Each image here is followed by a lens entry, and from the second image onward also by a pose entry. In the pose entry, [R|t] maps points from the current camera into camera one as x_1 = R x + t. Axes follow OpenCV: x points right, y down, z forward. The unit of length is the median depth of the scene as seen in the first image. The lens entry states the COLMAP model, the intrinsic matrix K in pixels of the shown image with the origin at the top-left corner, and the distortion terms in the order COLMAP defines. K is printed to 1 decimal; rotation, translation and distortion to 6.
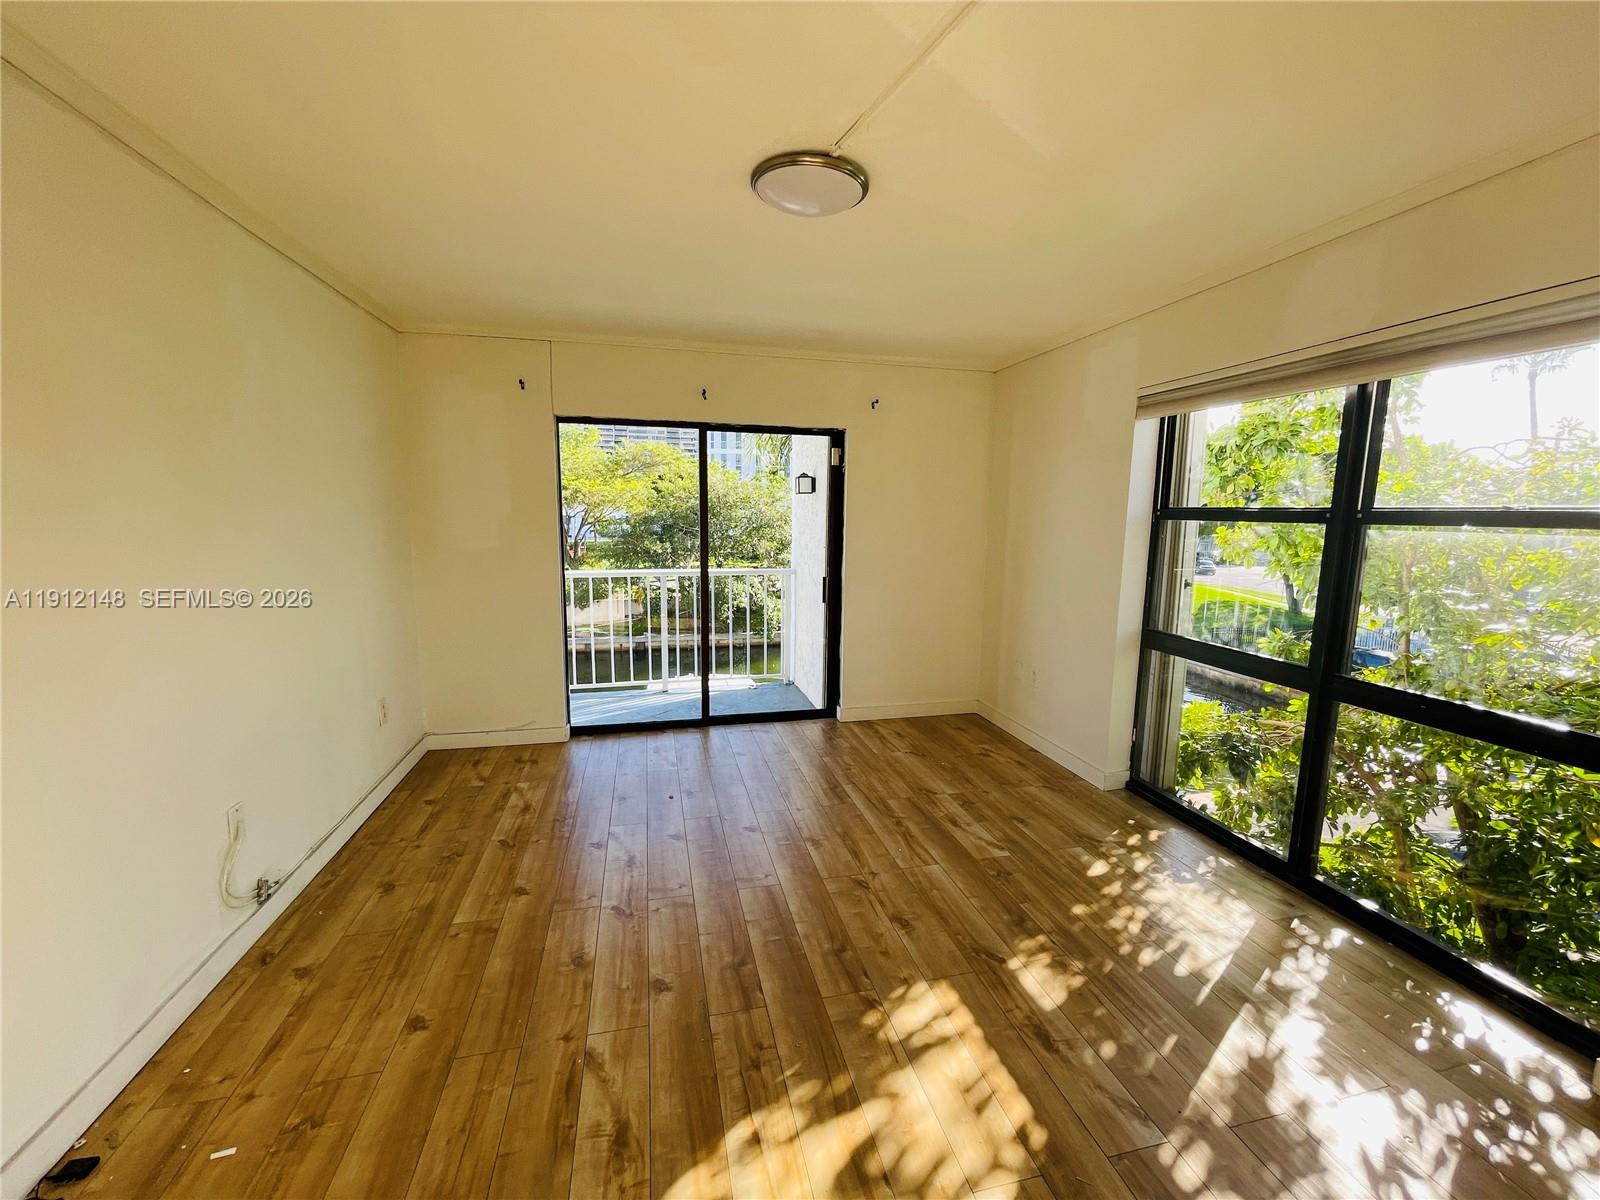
lens RADIAL K [[641.1, 0, 800.0], [0, 641.1, 600.0], [0, 0, 1]] dist [-0.000071, -0.000012]
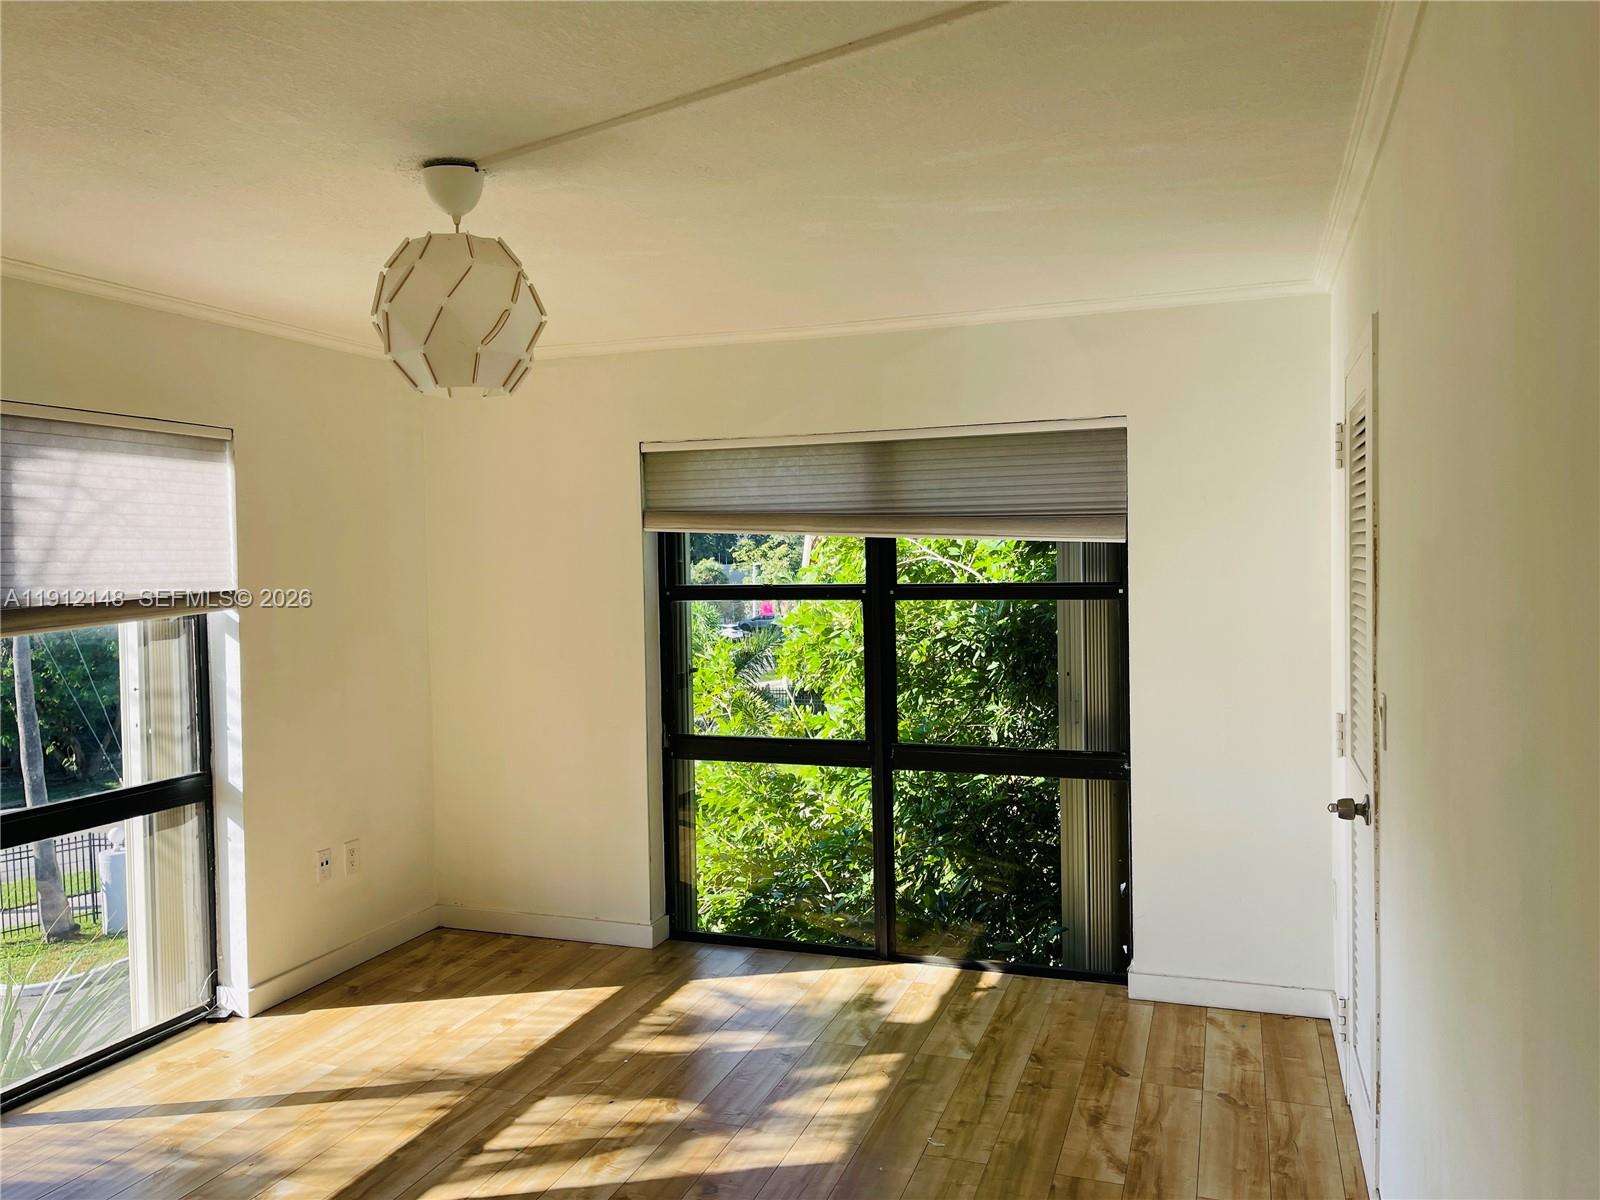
lens RADIAL K [[1158.7, 0, 800.0], [0, 1158.7, 600.0], [0, 0, 1]] dist [0.003032, 0.000922]
pose [[-0.833712, -0.011249, 0.552085, -0.034795], [0.083247, 0.985806, 0.145799, -0.326939], [-0.545888, 0.167514, -0.820942, 2.155134]]
